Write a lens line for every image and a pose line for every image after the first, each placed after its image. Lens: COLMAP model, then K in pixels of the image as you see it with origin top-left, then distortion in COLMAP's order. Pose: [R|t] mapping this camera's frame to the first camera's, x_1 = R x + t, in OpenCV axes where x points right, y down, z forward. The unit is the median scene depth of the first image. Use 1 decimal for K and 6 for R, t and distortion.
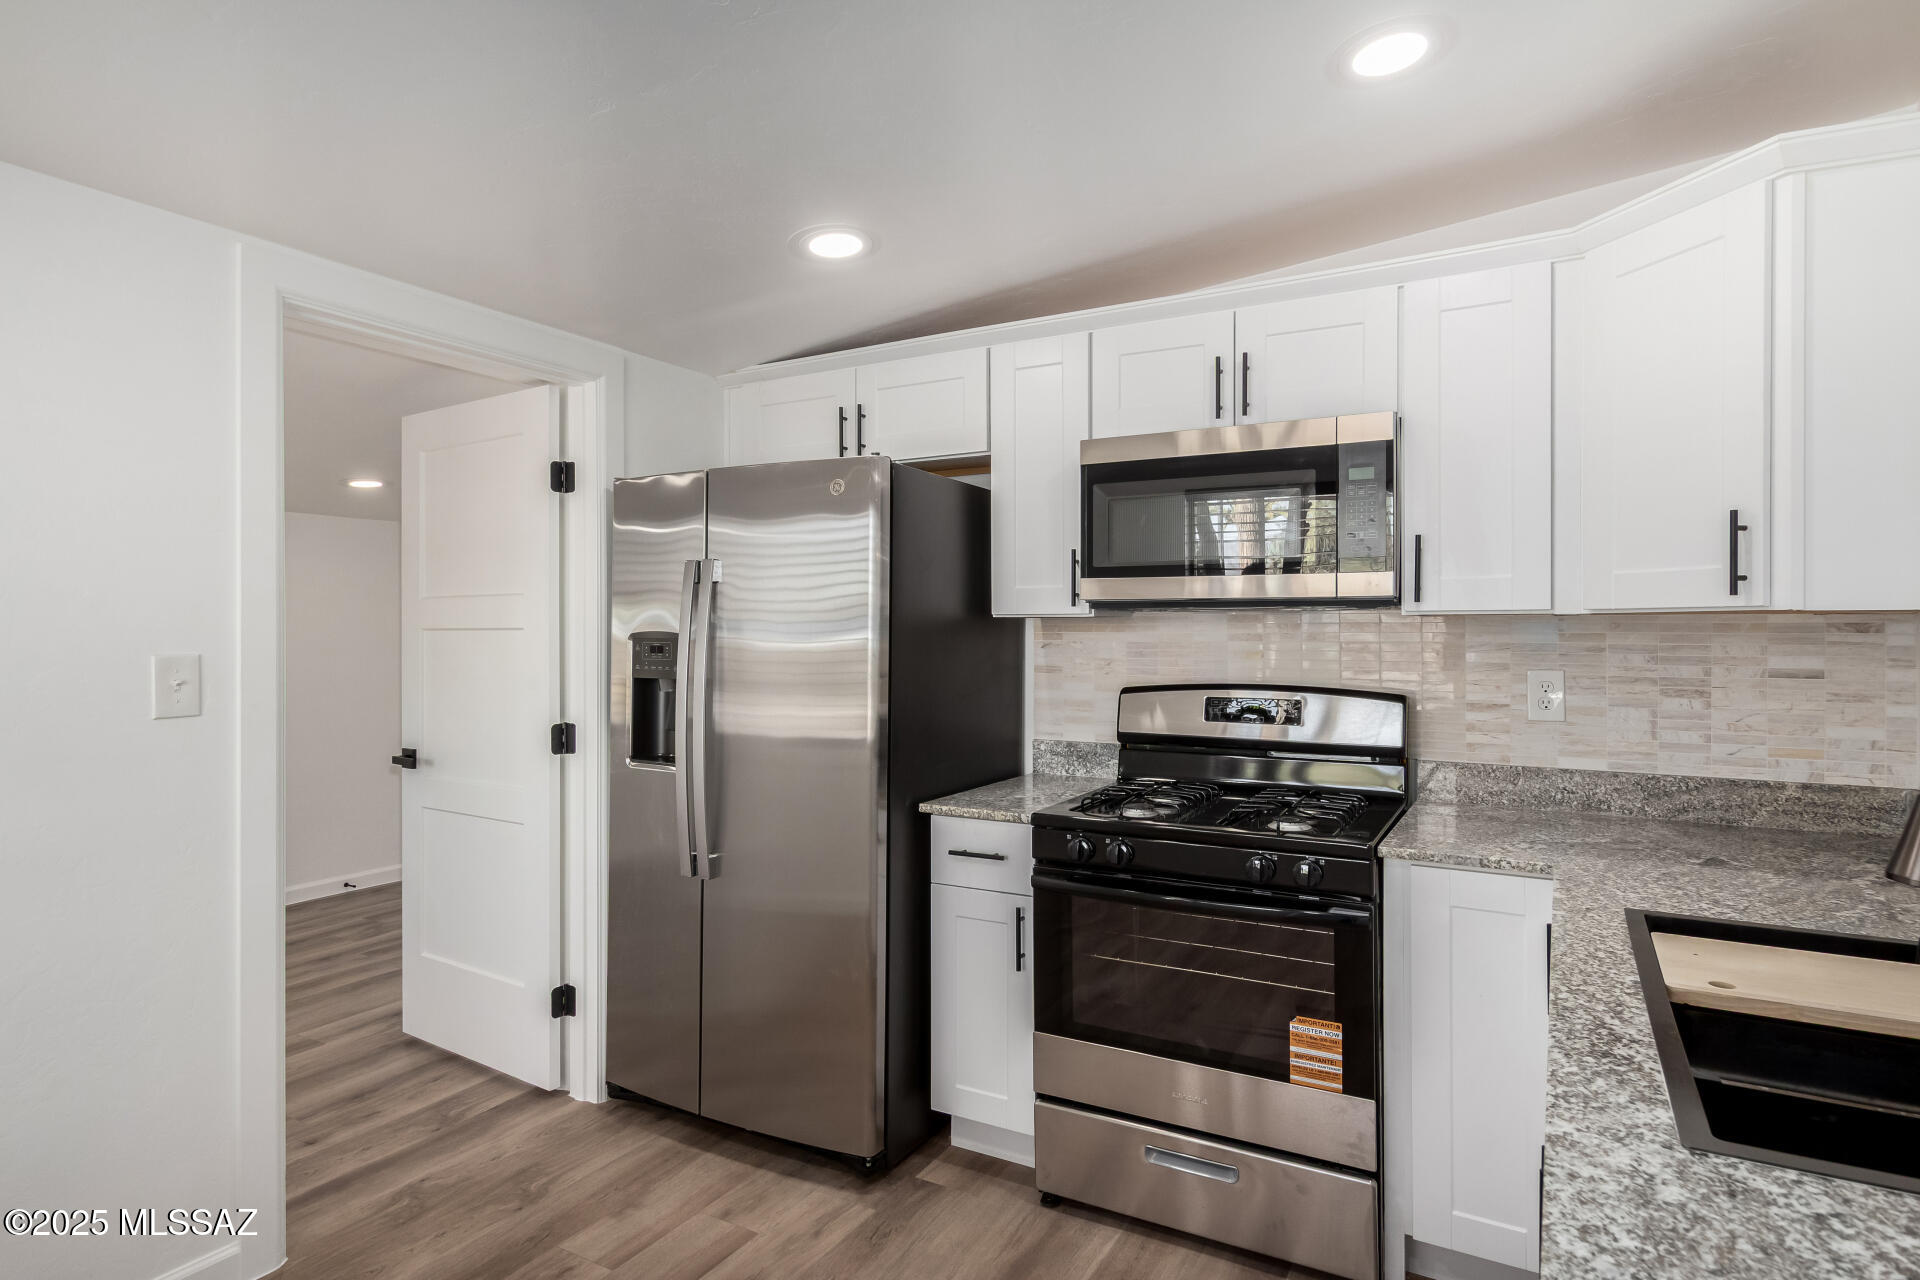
lens RADIAL K [[1005.3, 0, 970.1], [0, 1005.3, 627.2], [0, 0, 1]] dist [0.003393, 0.000994]
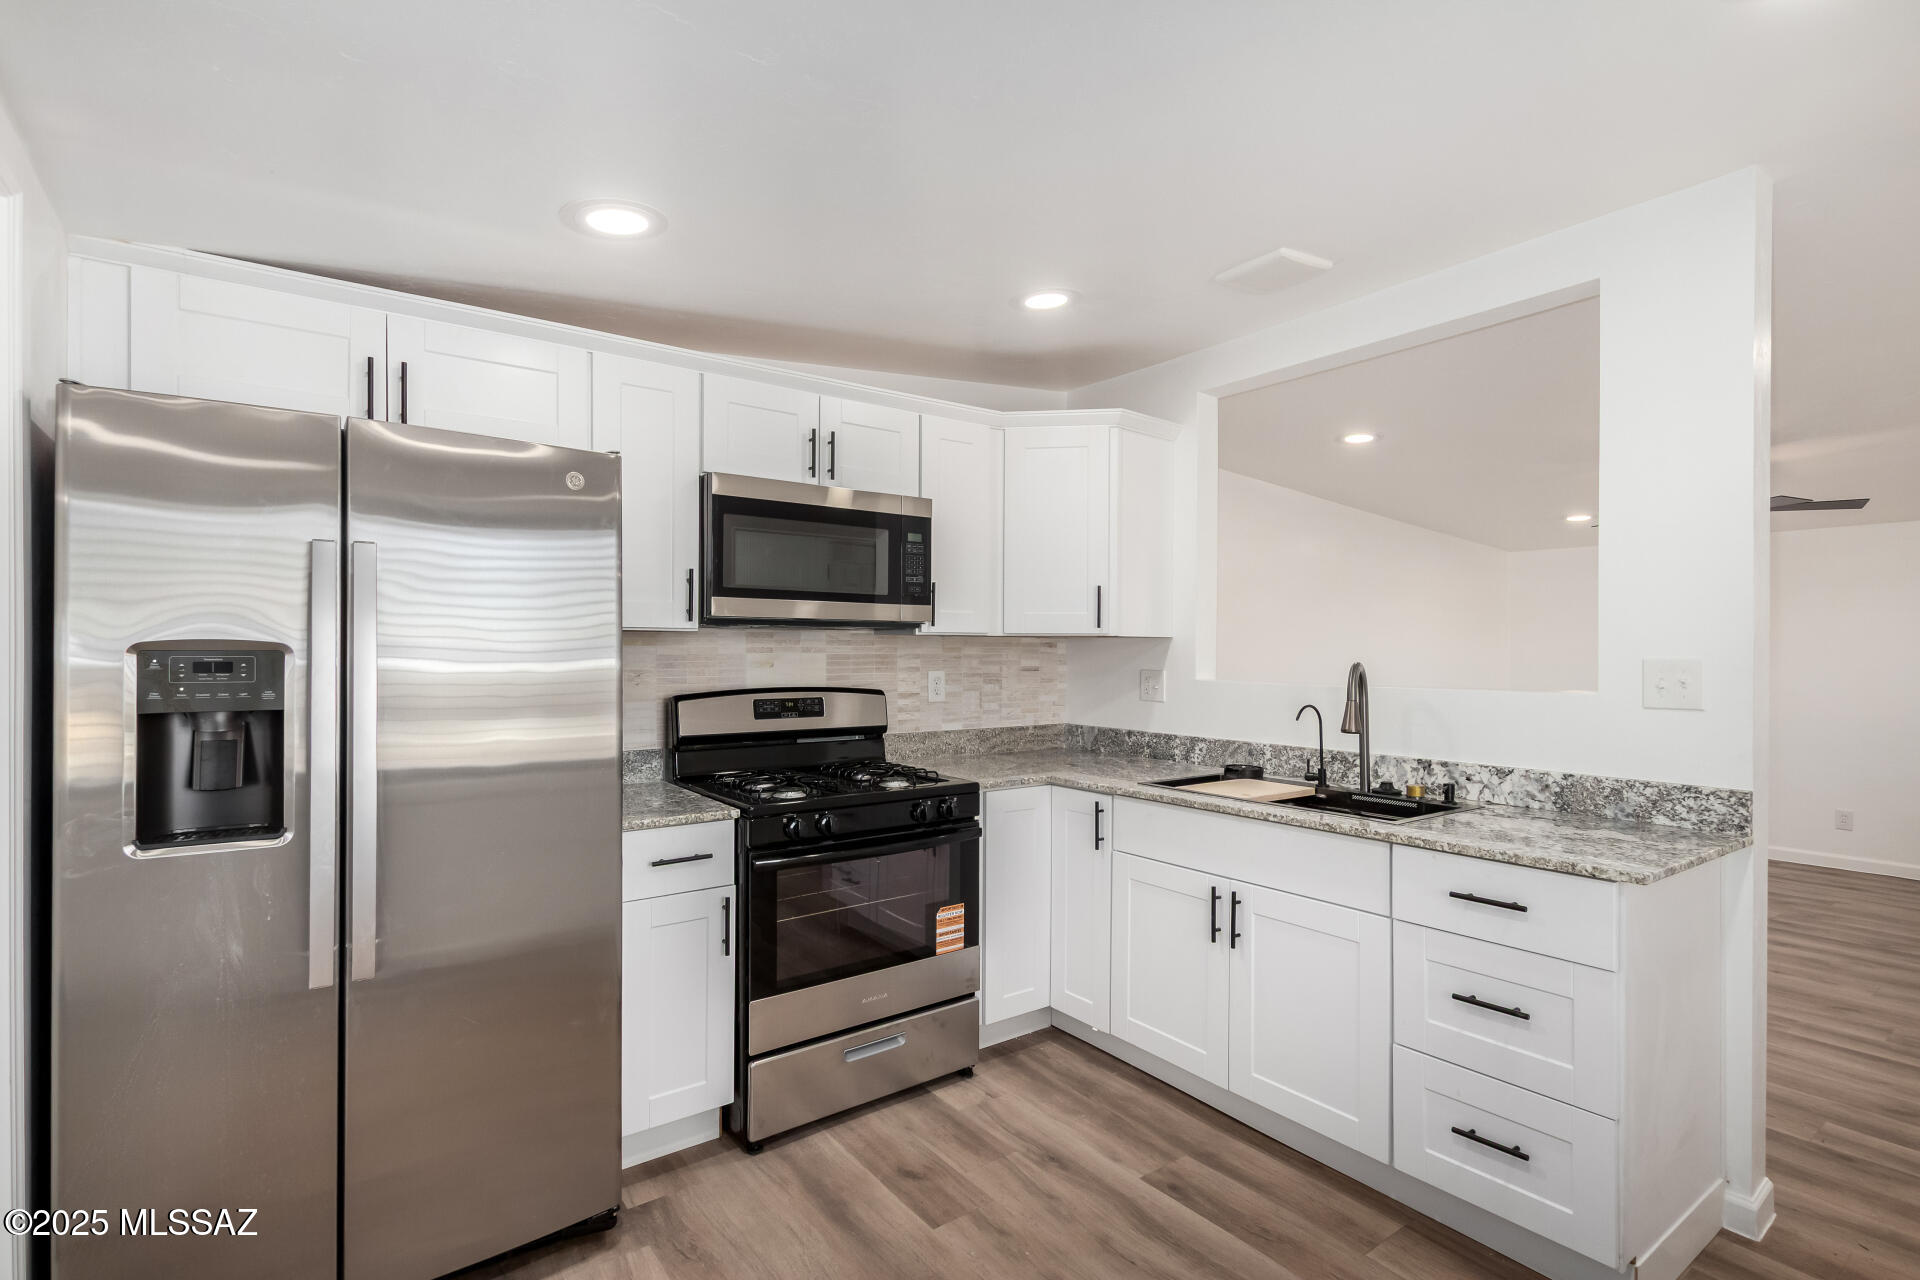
lens RADIAL K [[916.1, 0, 984.9], [0, 916.1, 645.3], [0, 0, 1]] dist [0.006794, -0.002441]
pose [[0.408191, 0.005894, 0.912877, -0.762955], [-0.005957, 0.999975, -0.003792, 0.008157], [-0.912877, -0.003890, 0.408216, 0.349435]]
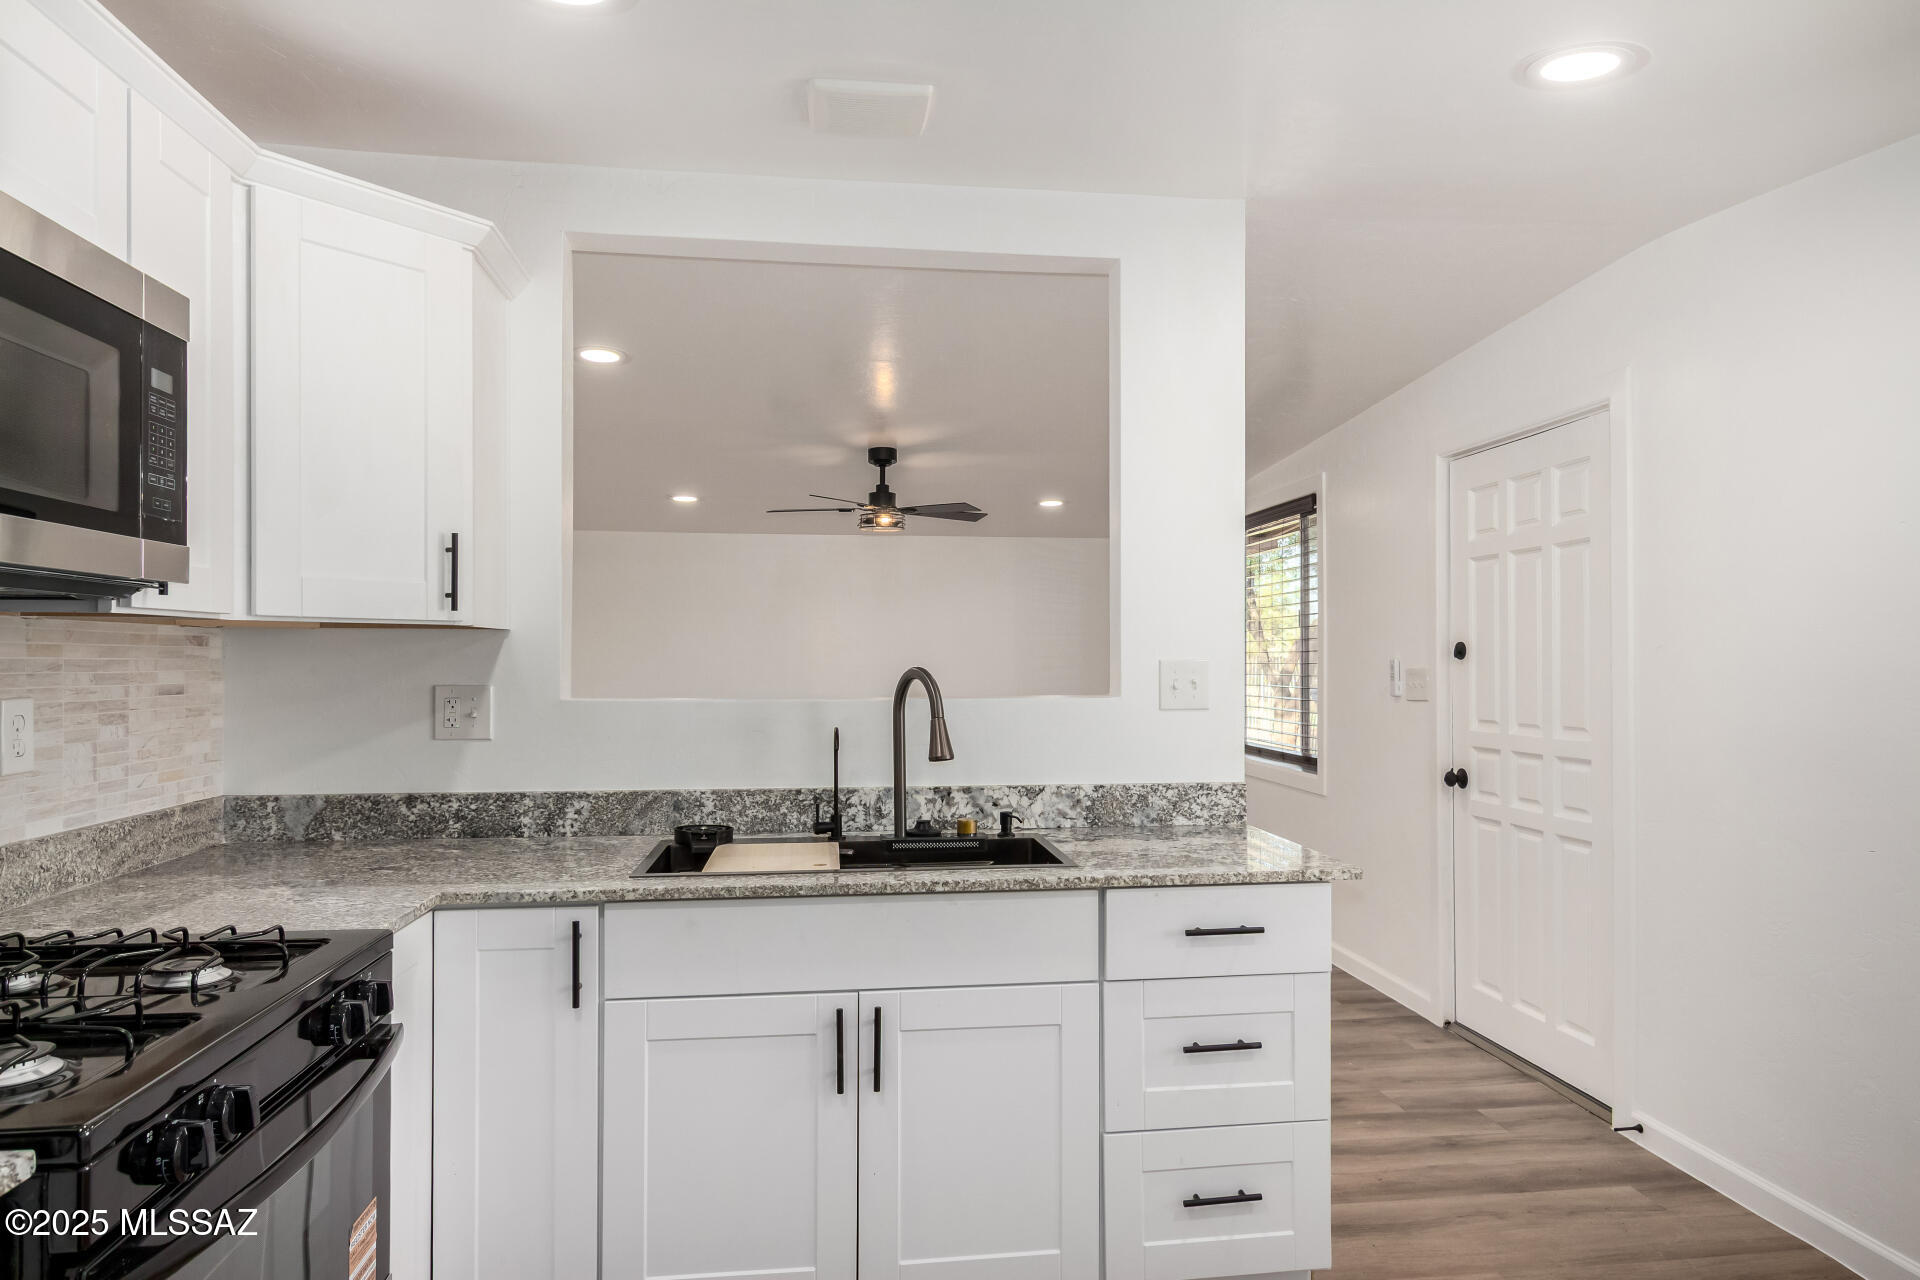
lens RADIAL K [[1190.7, 0, 978.4], [0, 1190.7, 659.8], [0, 0, 1]] dist [-0.001802, 0.000626]
pose [[-0.594387, -0.002564, 0.804175, -0.476028], [-0.003474, 0.999994, 0.000620, 0.014387], [-0.804171, -0.002425, -0.594393, 0.998801]]
